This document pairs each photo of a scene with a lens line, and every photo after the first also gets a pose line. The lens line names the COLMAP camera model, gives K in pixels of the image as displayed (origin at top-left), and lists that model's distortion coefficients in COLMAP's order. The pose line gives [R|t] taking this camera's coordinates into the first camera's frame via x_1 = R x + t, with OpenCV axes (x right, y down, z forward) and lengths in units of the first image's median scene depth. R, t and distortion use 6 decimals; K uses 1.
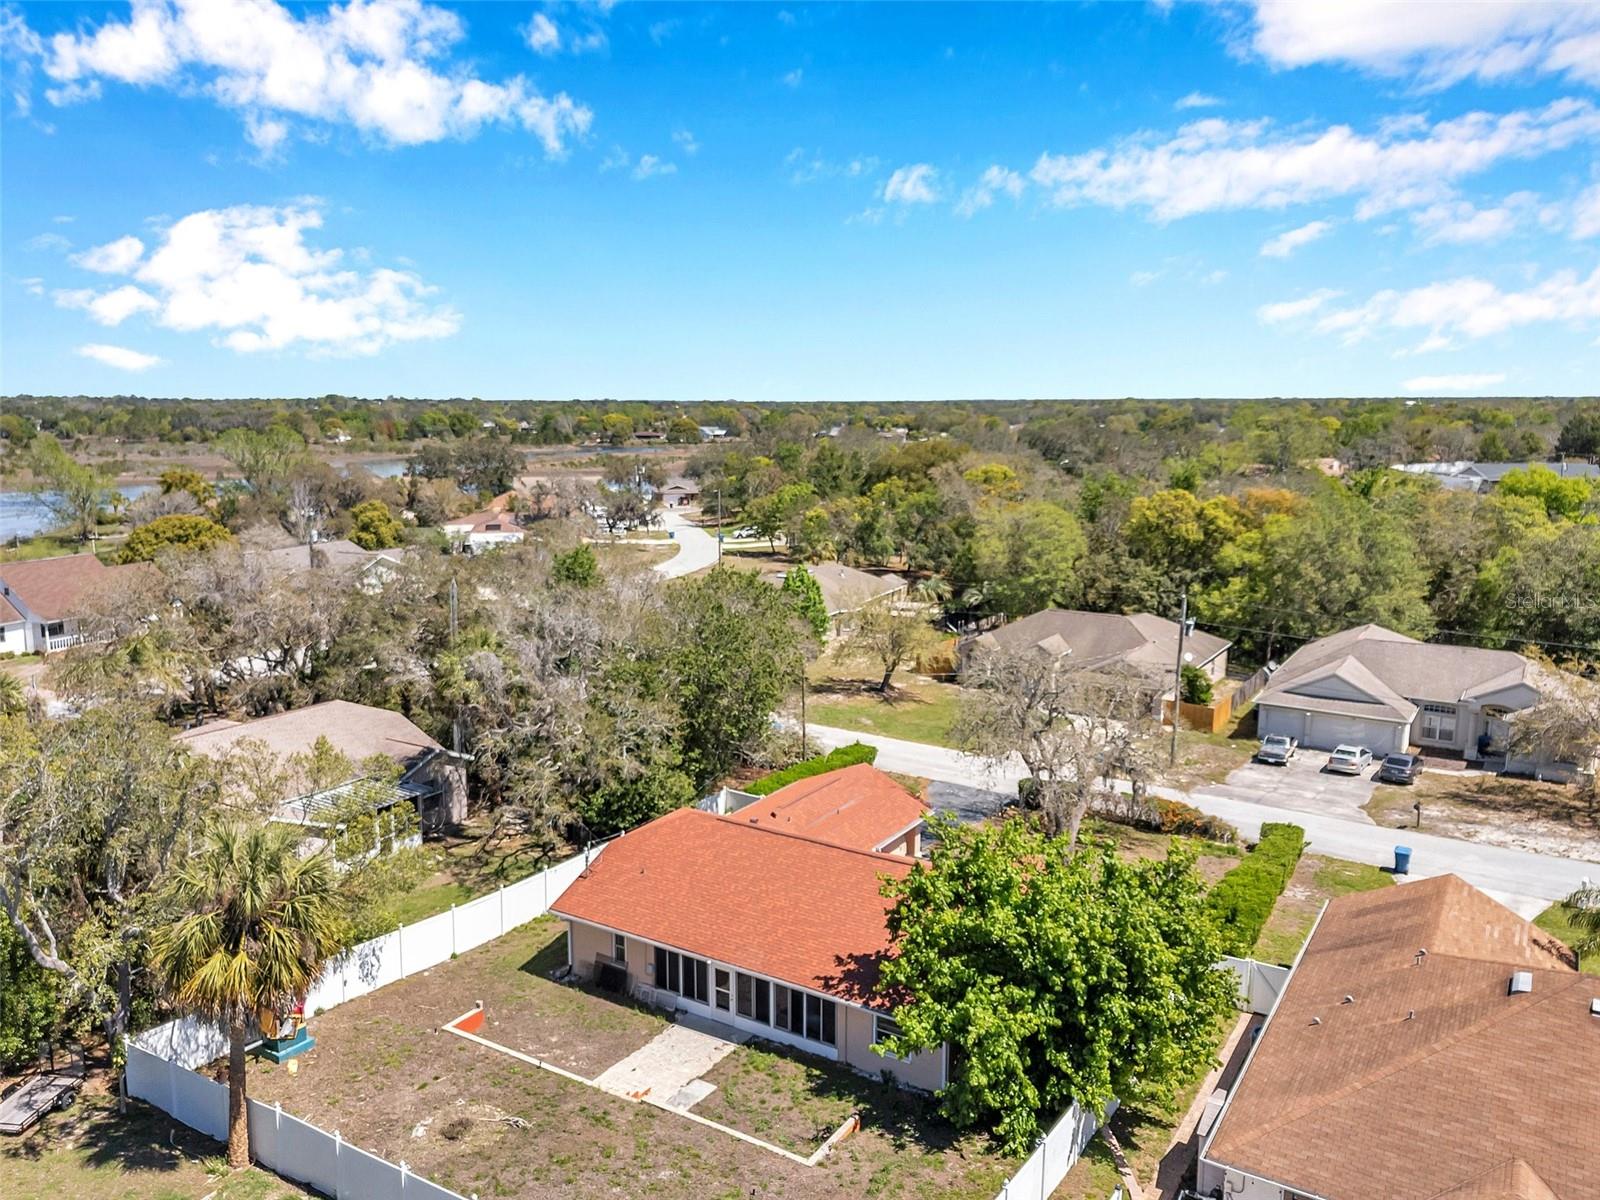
lens RADIAL K [[1186.3, 0, 793.7], [0, 1186.3, 597.4], [0, 0, 1]] dist [0.068567, -0.054489]
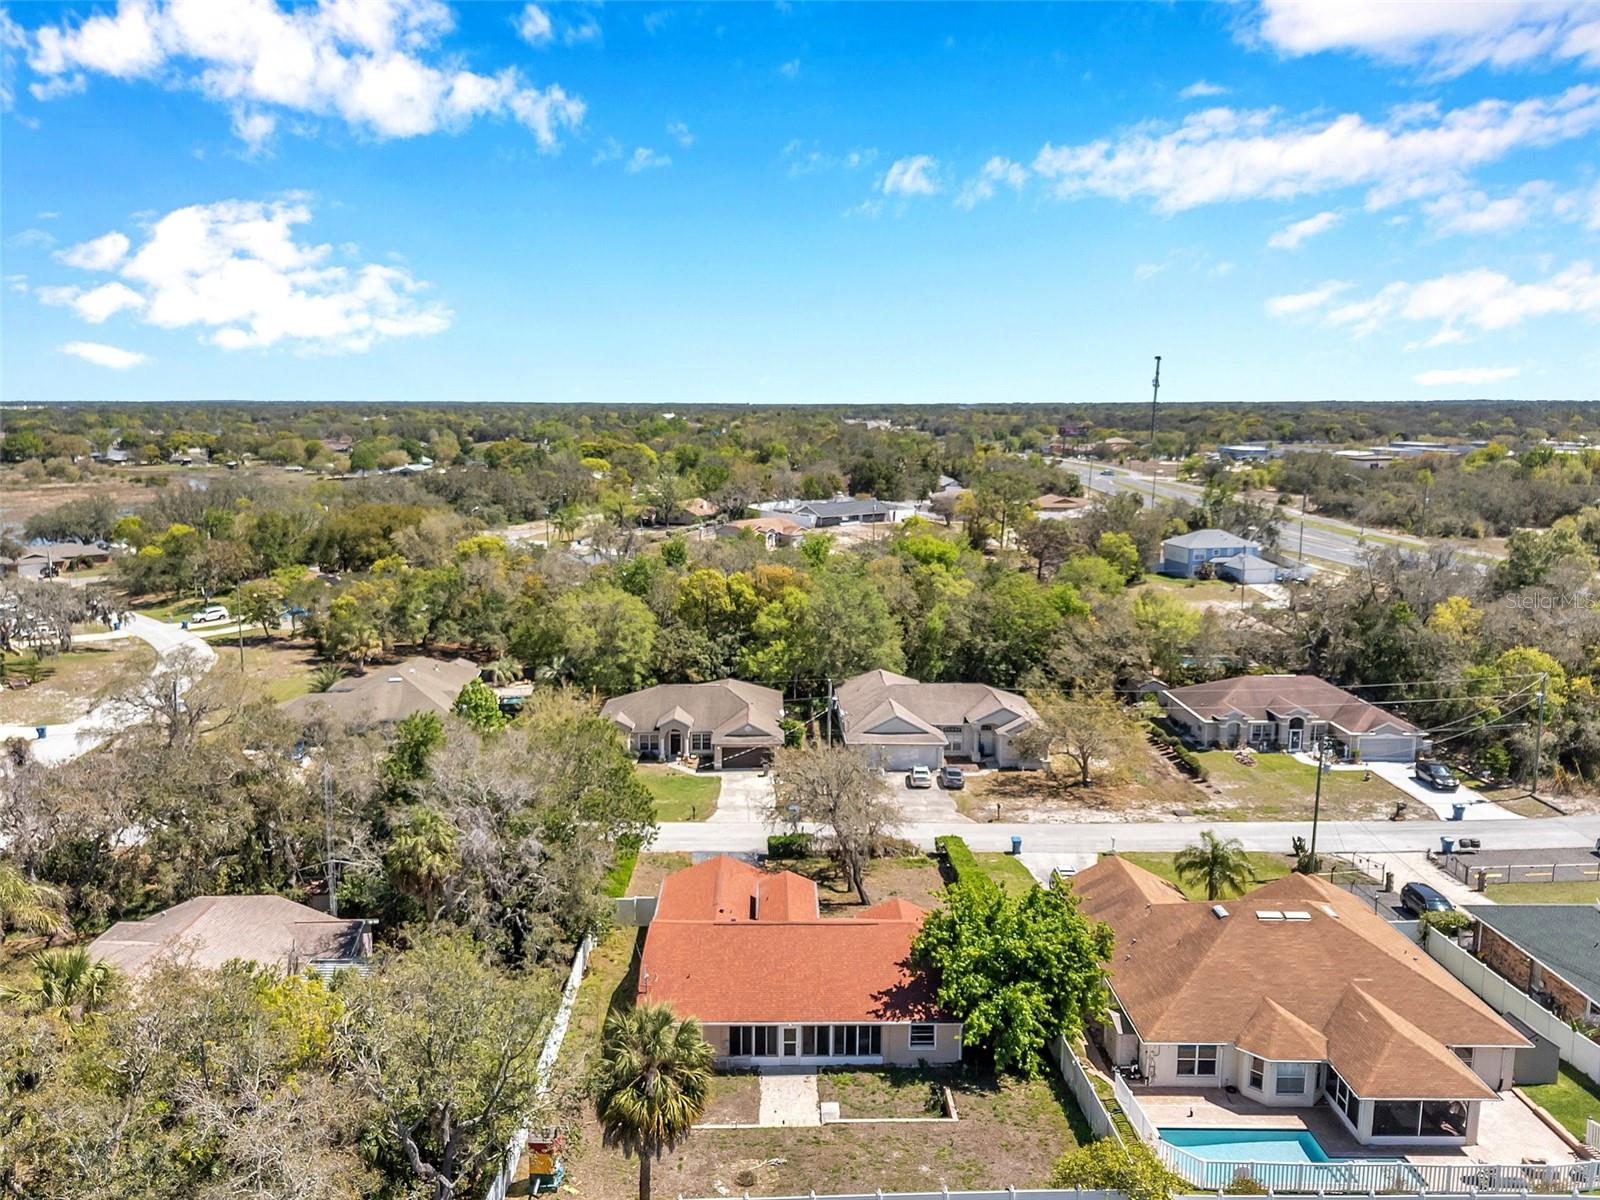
lens RADIAL K [[1186.3, 0, 793.7], [0, 1186.3, 597.4], [0, 0, 1]] dist [0.068567, -0.054489]
pose [[0.830439, -0.083288, 0.550848, -0.540788], [0.083617, 0.996195, 0.024566, -0.158655], [-0.550798, 0.025660, 0.834244, -0.139462]]
